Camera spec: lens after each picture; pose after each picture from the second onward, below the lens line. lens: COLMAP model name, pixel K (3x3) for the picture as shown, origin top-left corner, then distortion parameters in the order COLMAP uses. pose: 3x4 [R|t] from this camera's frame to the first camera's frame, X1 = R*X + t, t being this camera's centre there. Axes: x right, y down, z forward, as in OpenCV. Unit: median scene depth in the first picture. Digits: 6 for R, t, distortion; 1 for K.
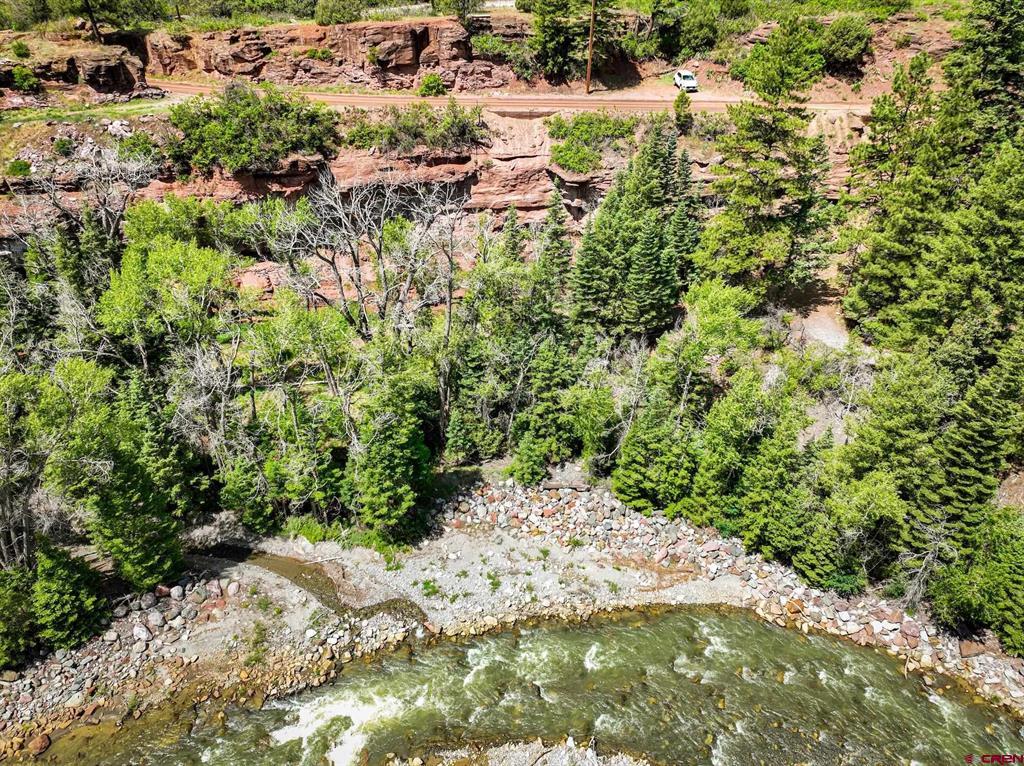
lens RADIAL K [[722.4, 0, 509.2], [0, 722.4, 382.6], [0, 0, 1]] dist [-0.003309, 0.018934]
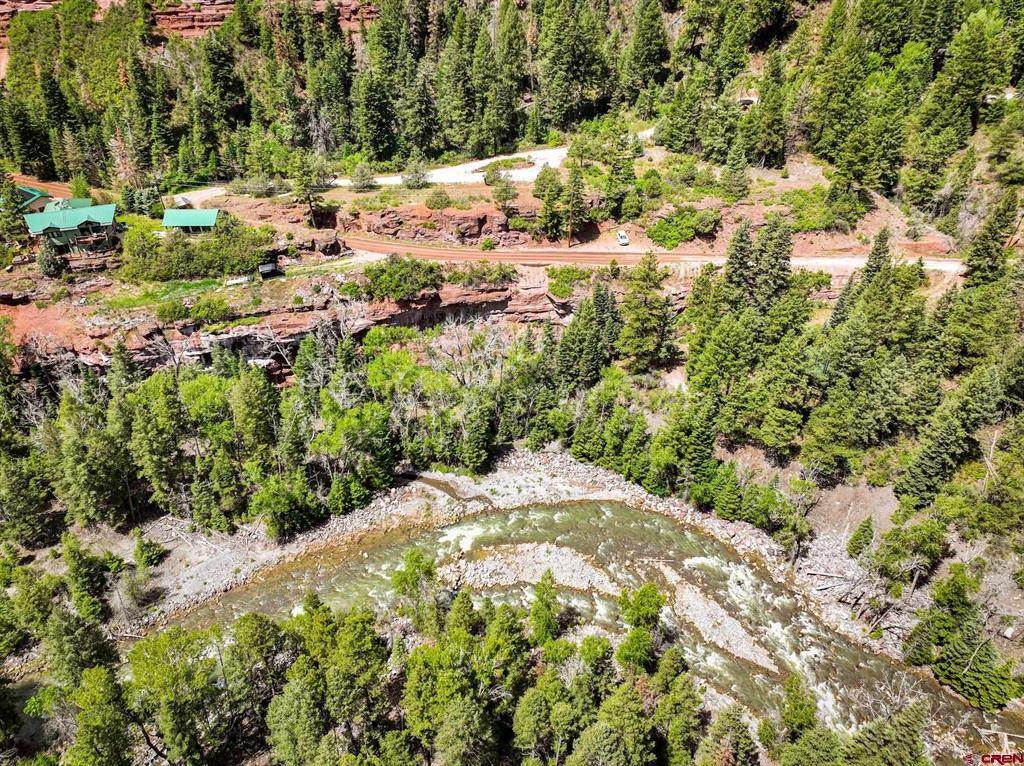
lens RADIAL K [[722.4, 0, 510.3], [0, 722.4, 383.4], [0, 0, 1]] dist [-0.003309, 0.018934]
pose [[0.999745, 0.012543, -0.018779, -0.008324], [-0.011842, 0.999247, 0.036938, -0.149293], [0.019228, -0.036707, 0.999141, -1.230995]]
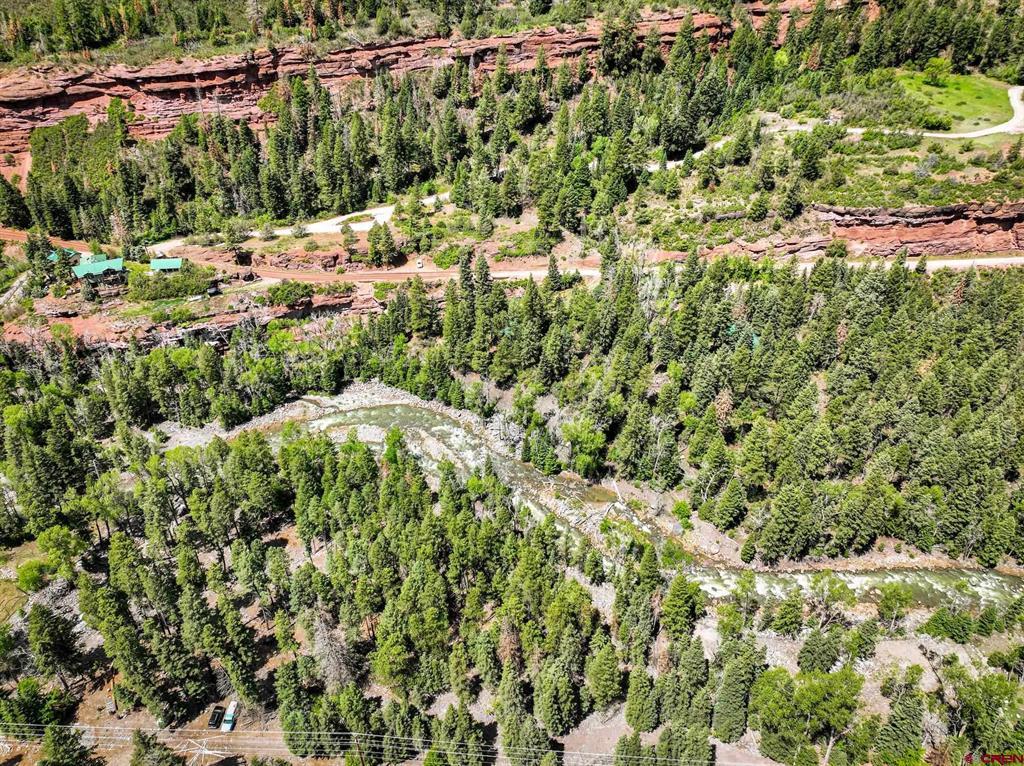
lens RADIAL K [[722.4, 0, 514.7], [0, 722.4, 384.9], [0, 0, 1]] dist [-0.003309, 0.018934]
pose [[0.998023, -0.039836, 0.048604, 0.686078], [0.037567, 0.998200, 0.046746, -0.008081], [-0.050378, -0.044827, 0.997724, -3.200900]]
